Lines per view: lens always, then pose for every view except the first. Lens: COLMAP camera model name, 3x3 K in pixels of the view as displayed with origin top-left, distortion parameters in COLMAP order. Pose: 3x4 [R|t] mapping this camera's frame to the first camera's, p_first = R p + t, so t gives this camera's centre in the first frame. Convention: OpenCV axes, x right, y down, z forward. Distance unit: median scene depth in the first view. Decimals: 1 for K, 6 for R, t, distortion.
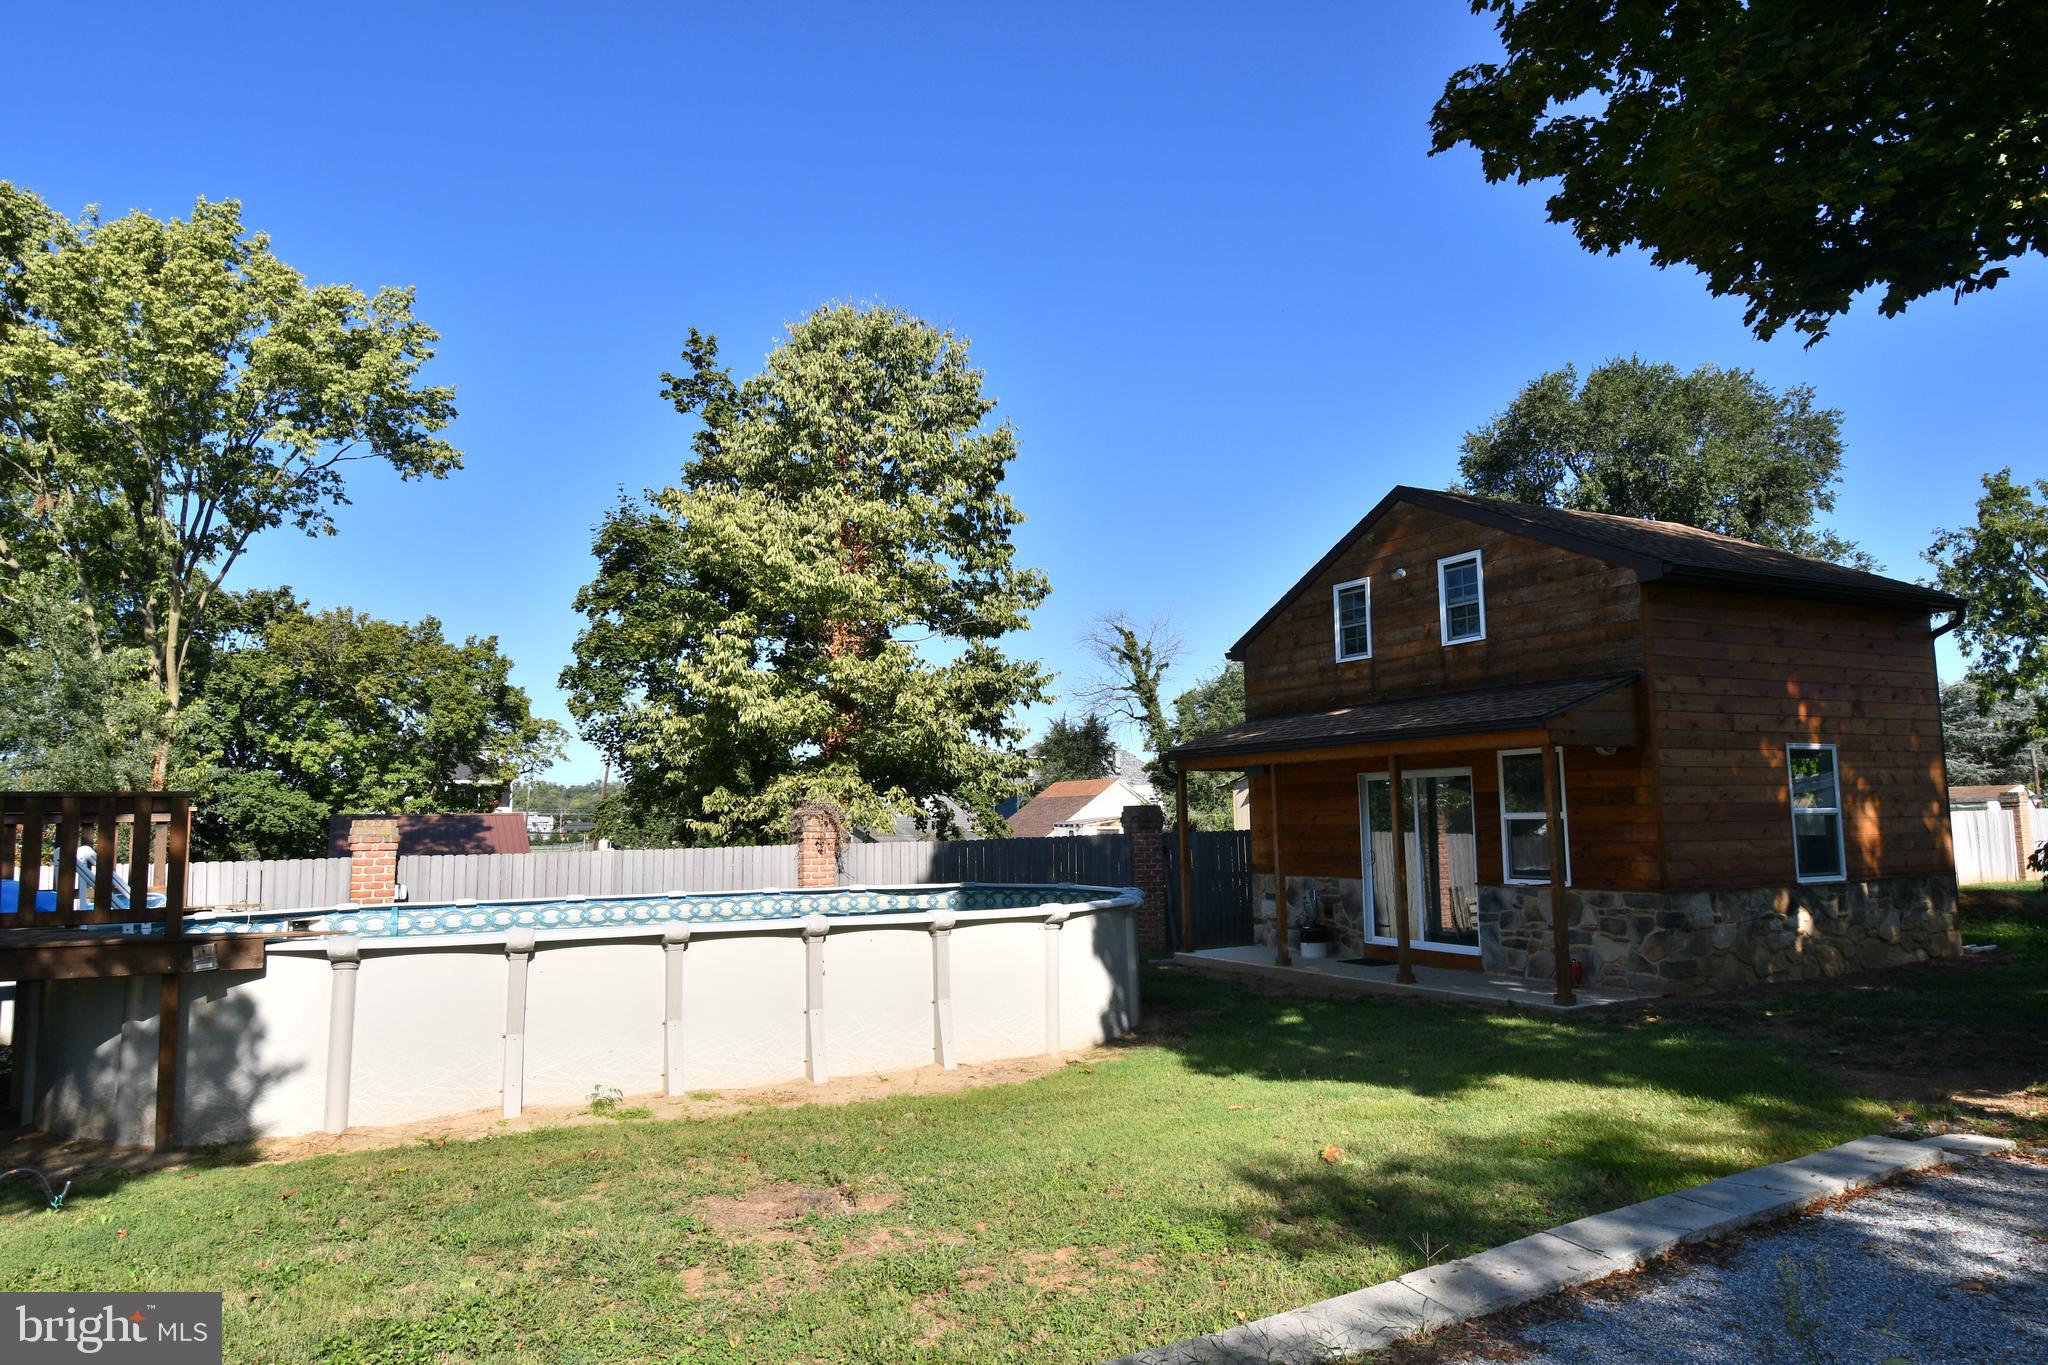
lens RADIAL K [[1289.4, 0, 1024.0], [0, 1289.4, 682.5], [0, 0, 1]] dist [0.005903, -0.003991]
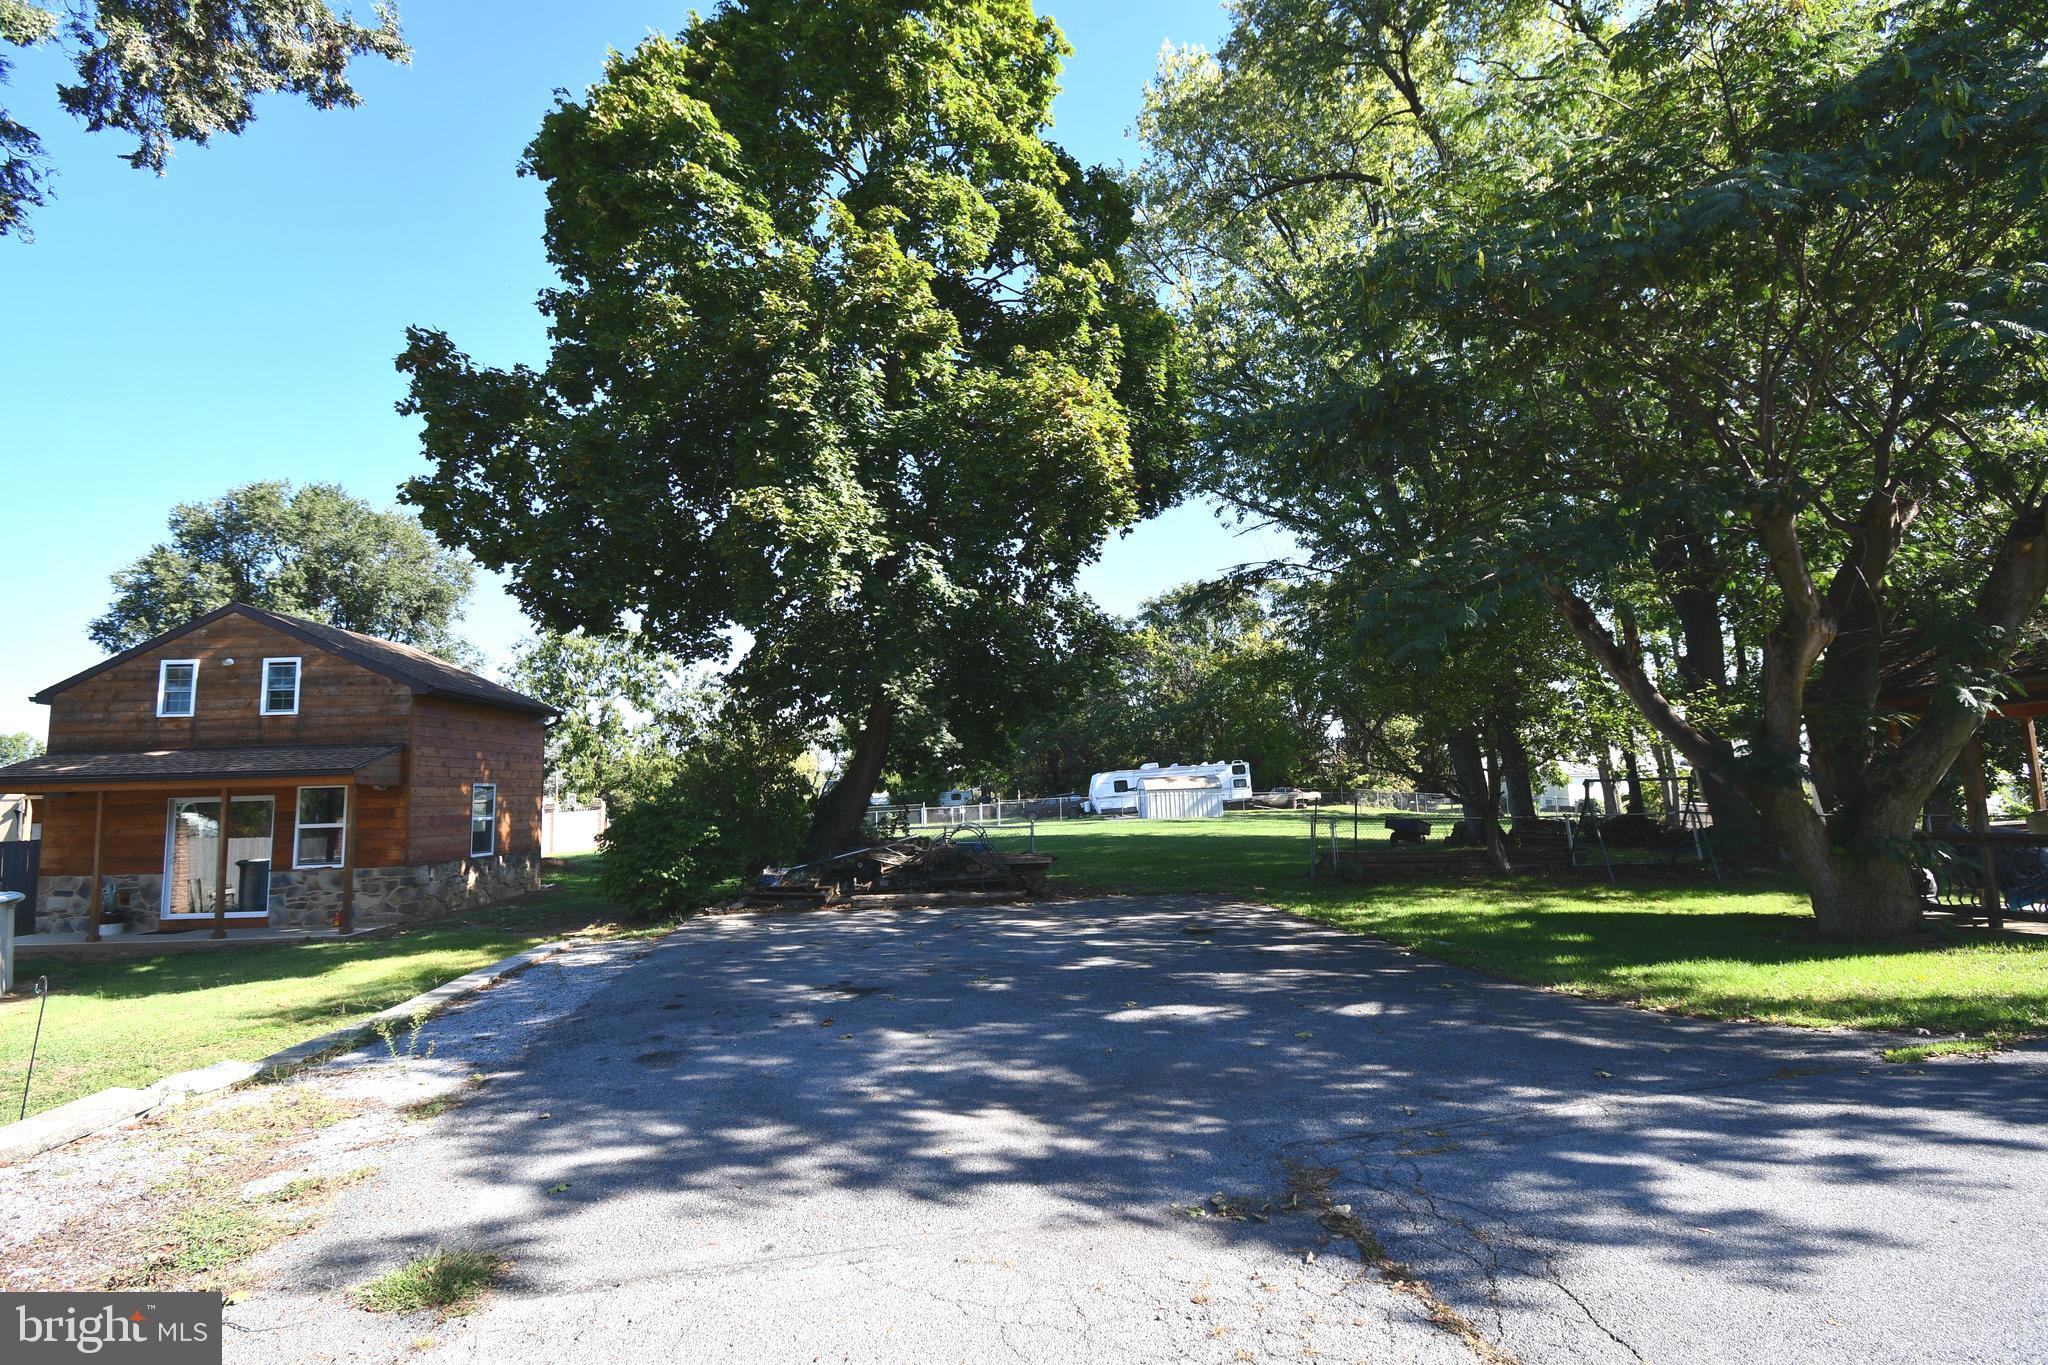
lens RADIAL K [[927.8, 0, 1024.0], [0, 927.8, 682.5], [0, 0, 1]] dist [0.031169, -0.035024]
pose [[0.423030, 0.109704, 0.899450, -0.318666], [-0.072548, 0.993558, -0.087061, -0.039528], [-0.903207, -0.028424, 0.428263, -0.314024]]
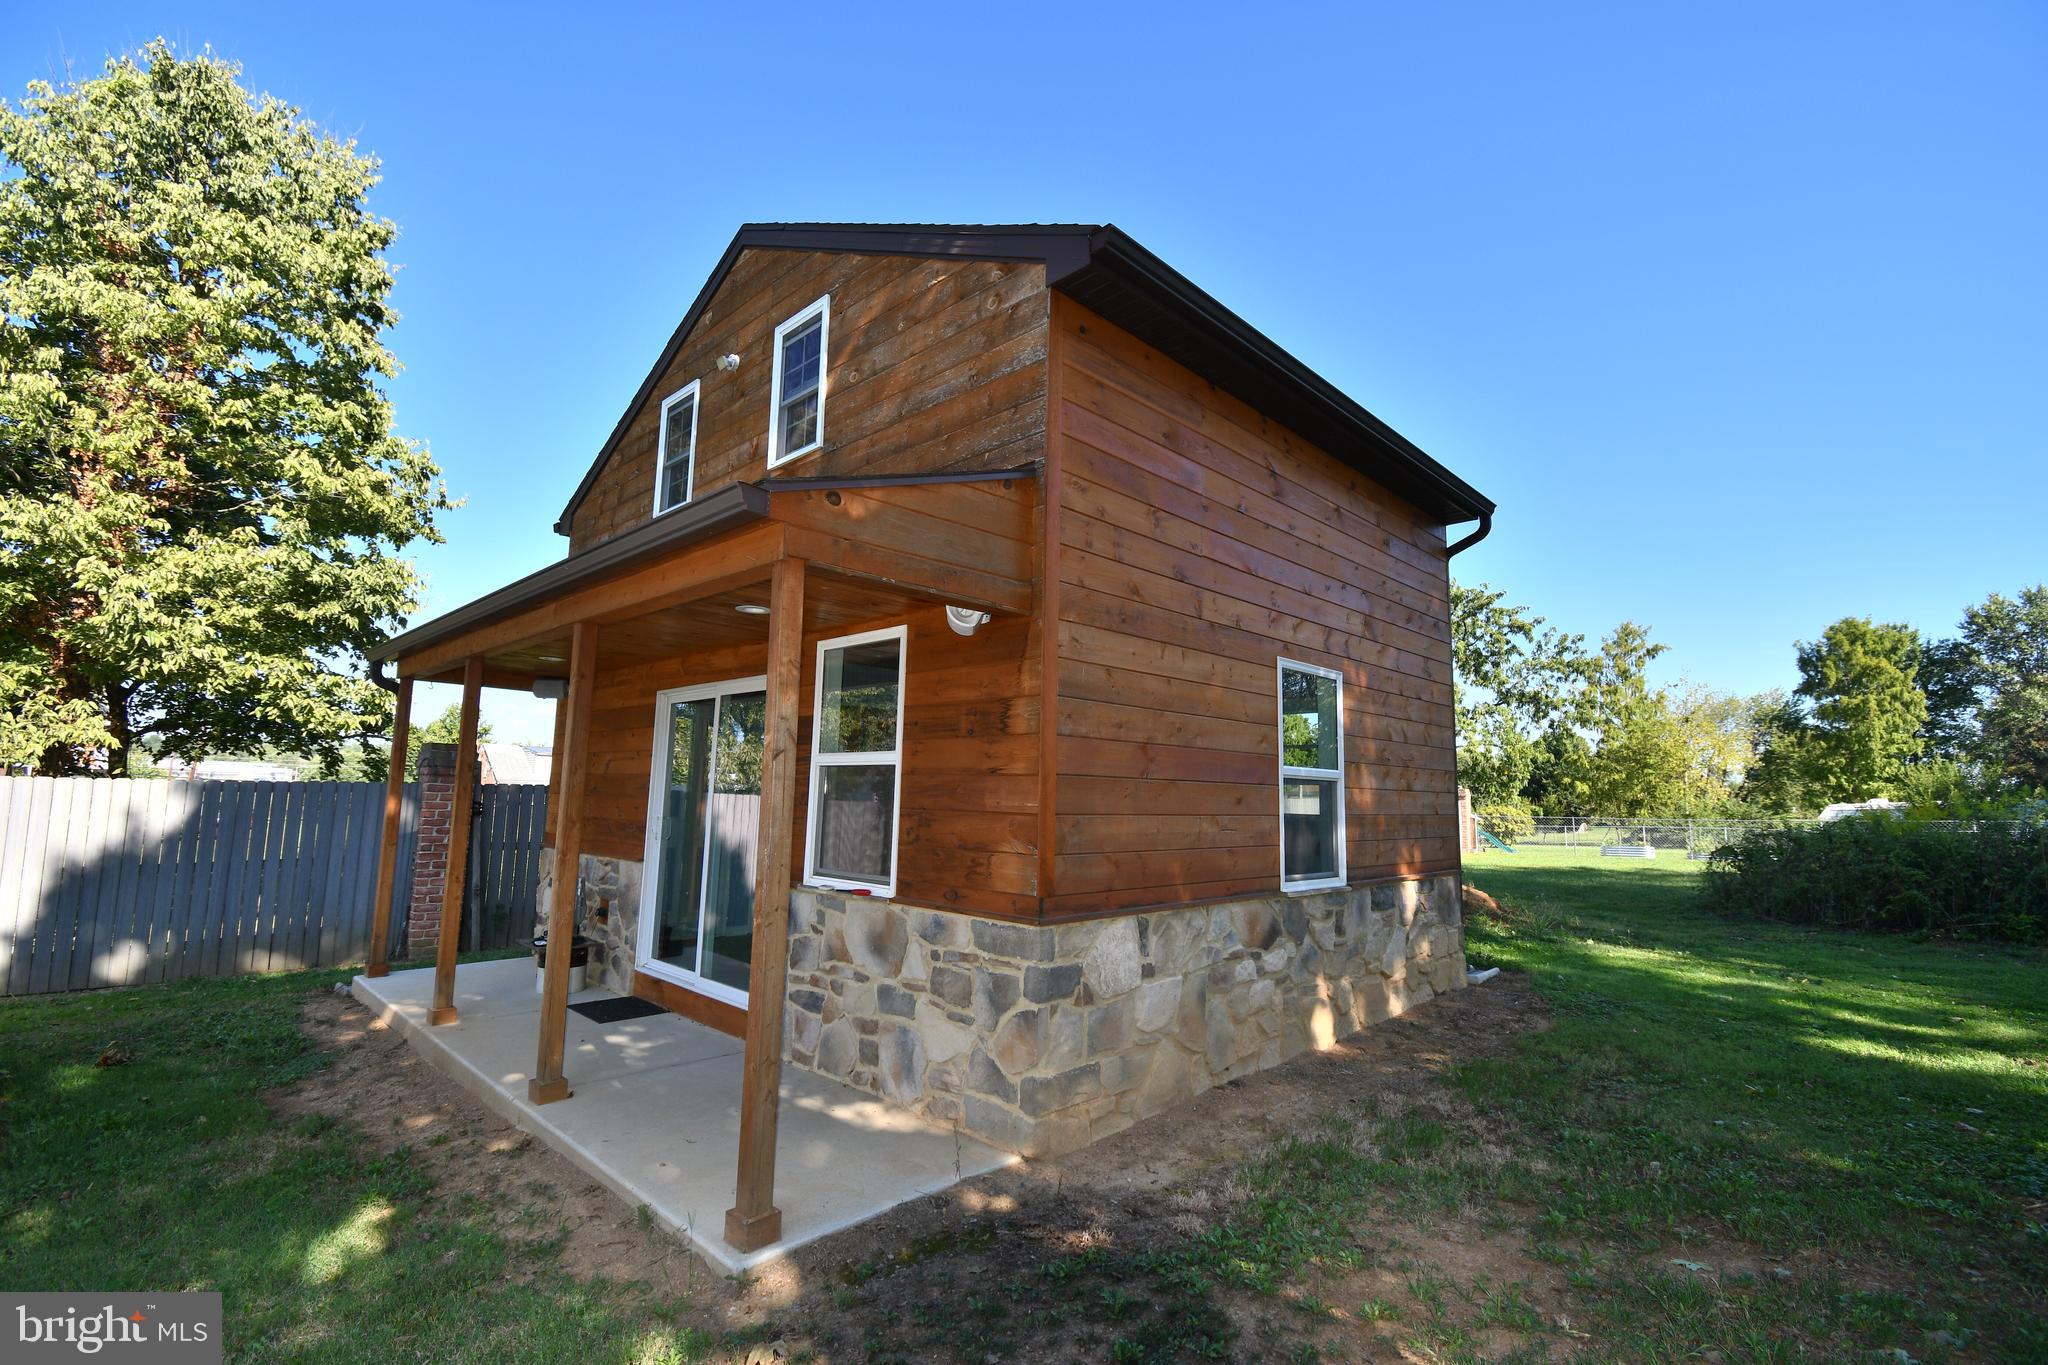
lens RADIAL K [[927.8, 0, 1024.0], [0, 927.8, 682.5], [0, 0, 1]] dist [0.031169, -0.035024]
pose [[0.950798, 0.074584, 0.300701, 0.348553], [-0.070641, 0.997214, -0.023981, 0.077367], [-0.301651, 0.001560, 0.953417, 0.623235]]
